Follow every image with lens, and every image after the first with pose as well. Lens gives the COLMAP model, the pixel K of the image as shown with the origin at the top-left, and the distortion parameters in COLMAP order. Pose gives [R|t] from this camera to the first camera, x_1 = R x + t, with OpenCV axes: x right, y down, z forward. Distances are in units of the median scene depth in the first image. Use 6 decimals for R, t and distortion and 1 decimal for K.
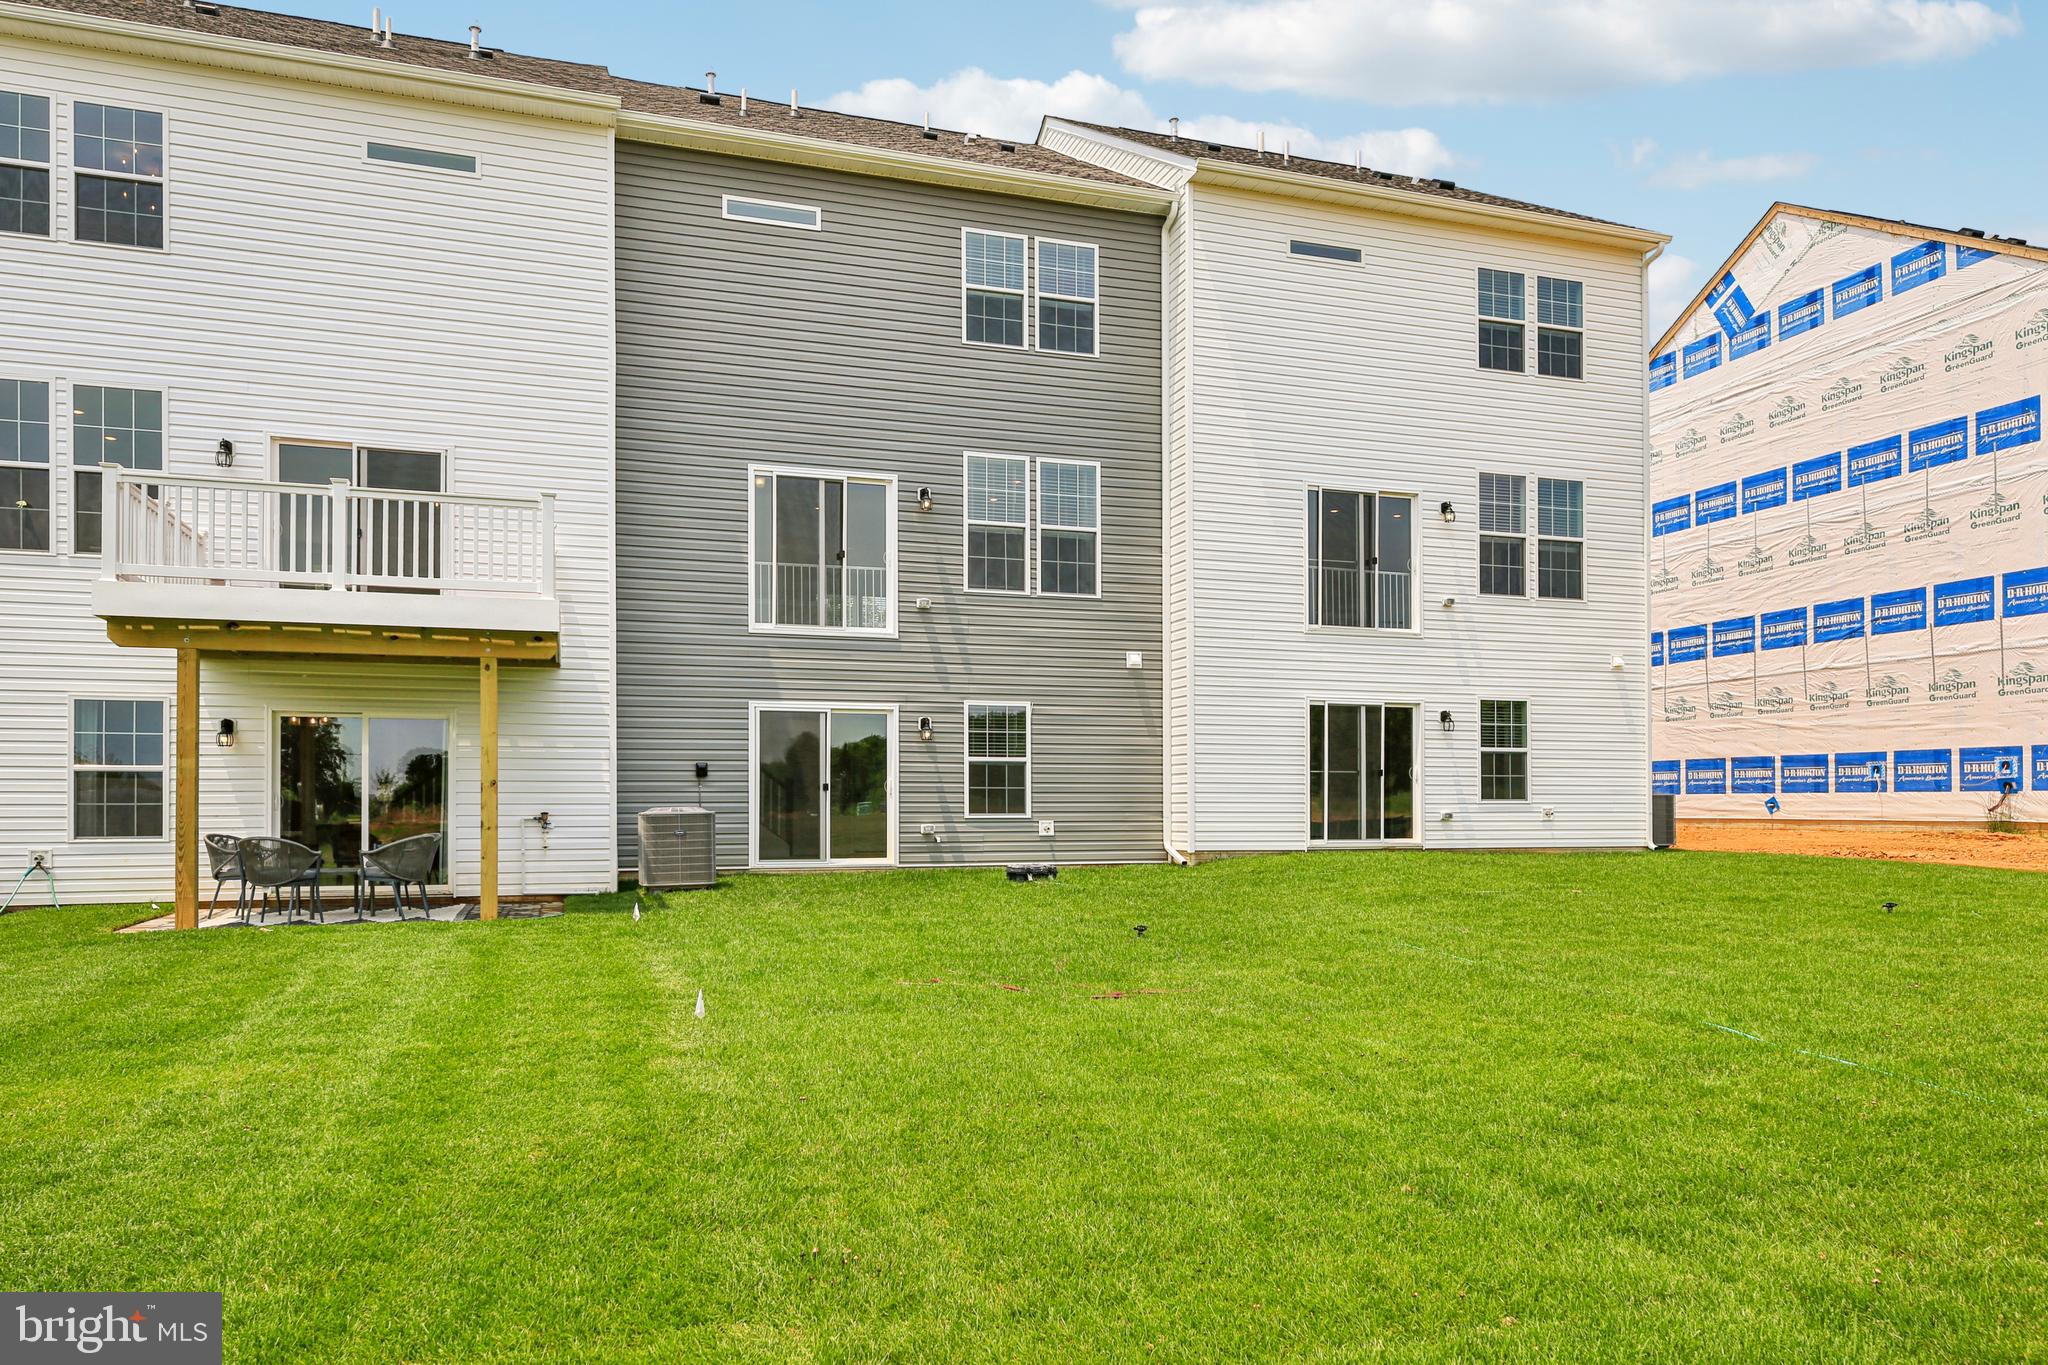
lens RADIAL K [[1406.7, 0, 1024.7], [0, 1406.7, 804.4], [0, 0, 1]] dist [0.000081, -0.000323]
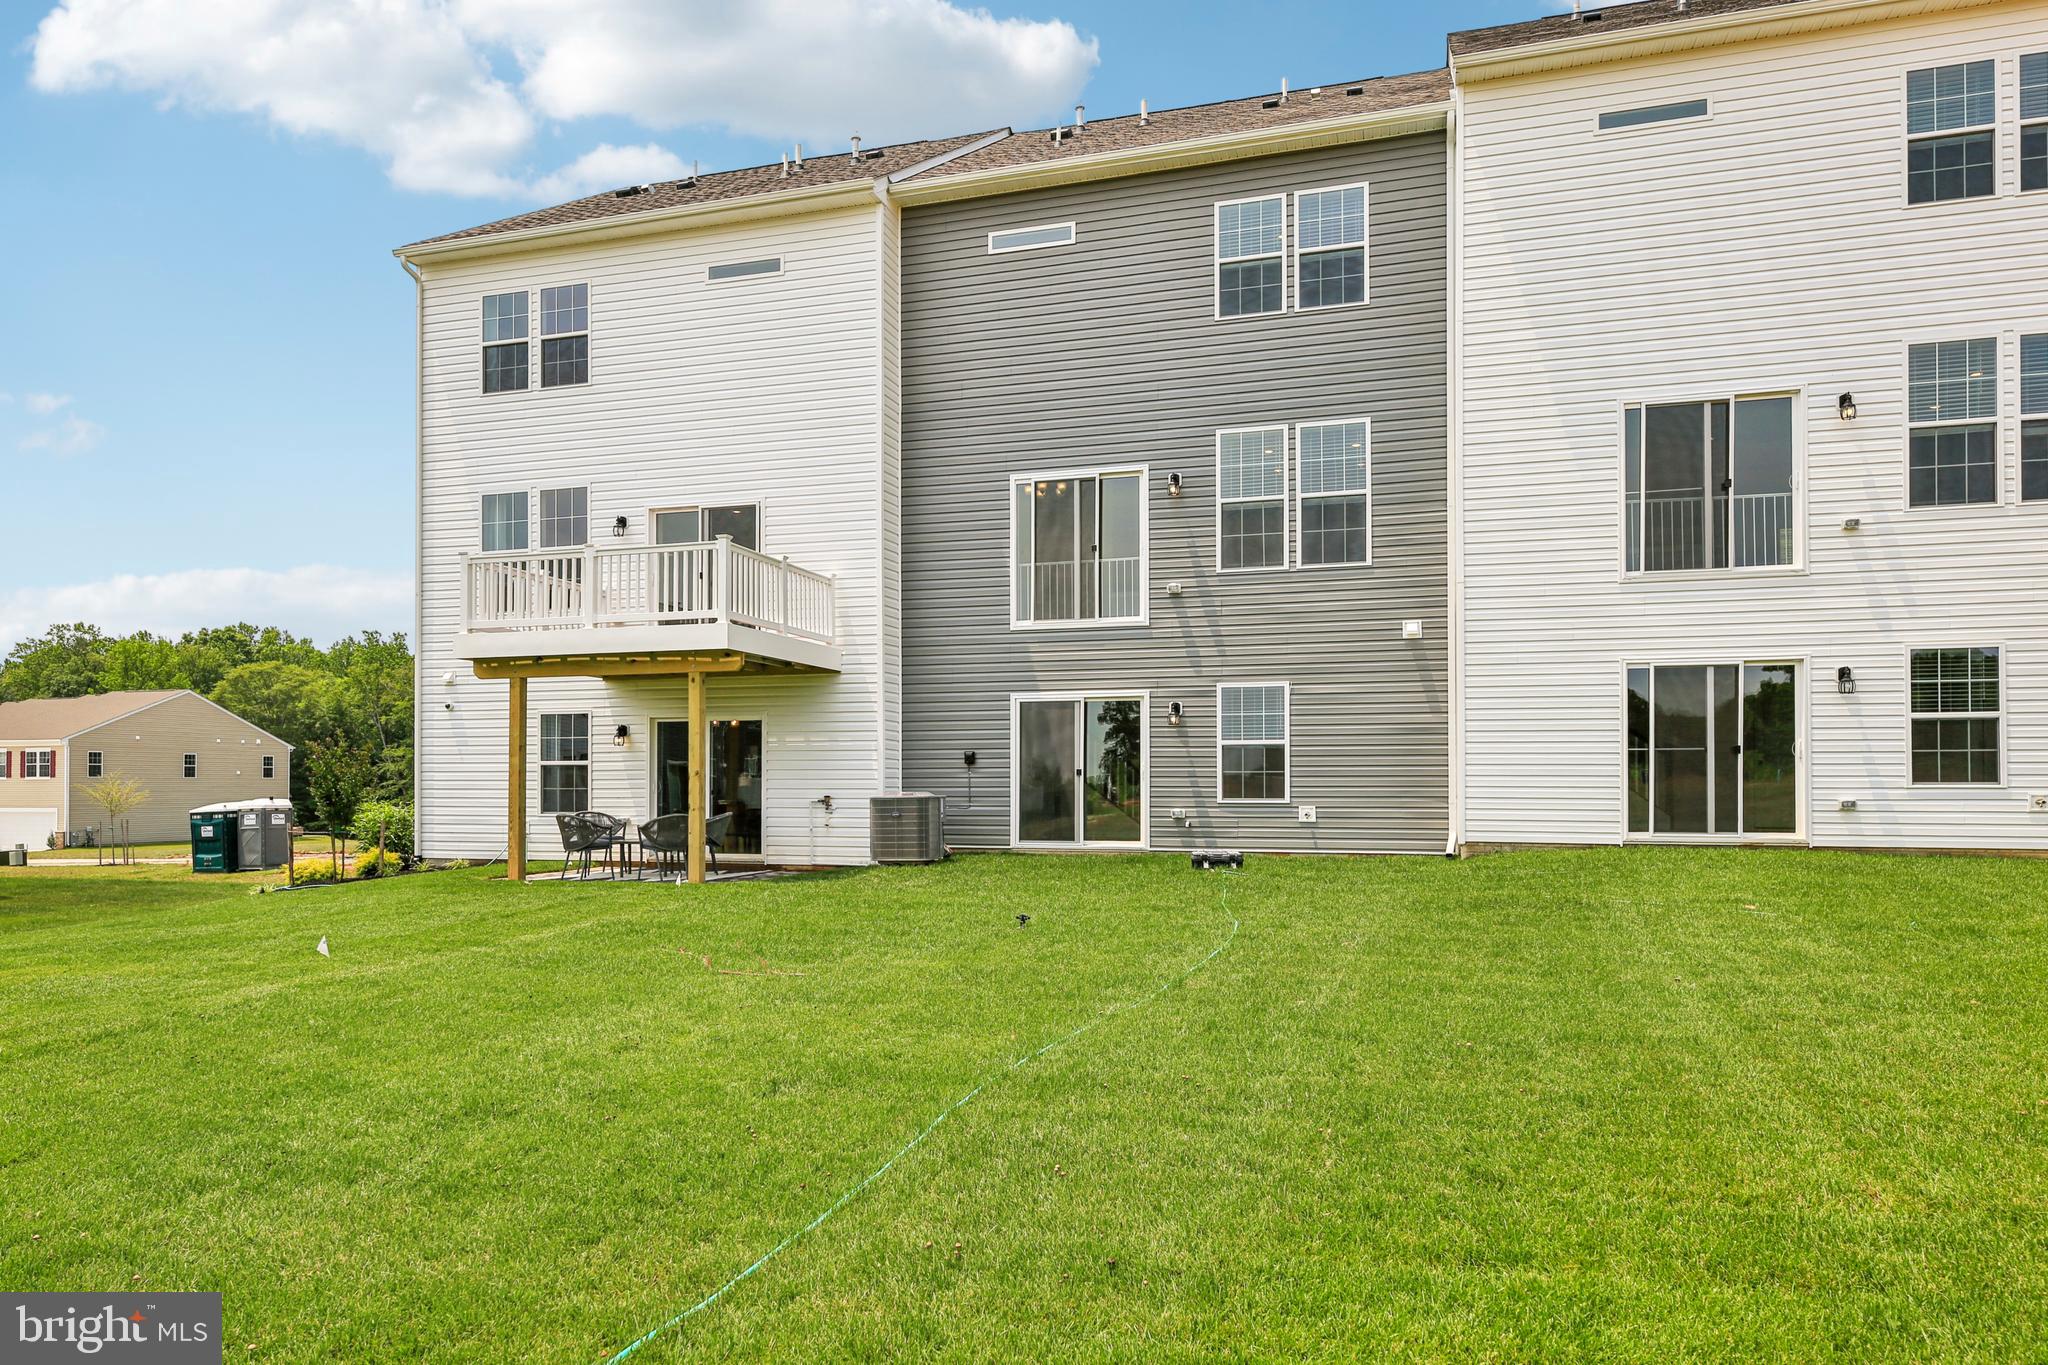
lens RADIAL K [[1395.3, 0, 1024.1], [0, 1395.3, 777.9], [0, 0, 1]] dist [-0.000495, 0.000108]
pose [[0.799186, -0.002336, -0.601079, 0.429141], [0.001846, 0.999997, -0.001431, -0.006374], [0.601081, 0.000034, 0.799188, 0.136893]]
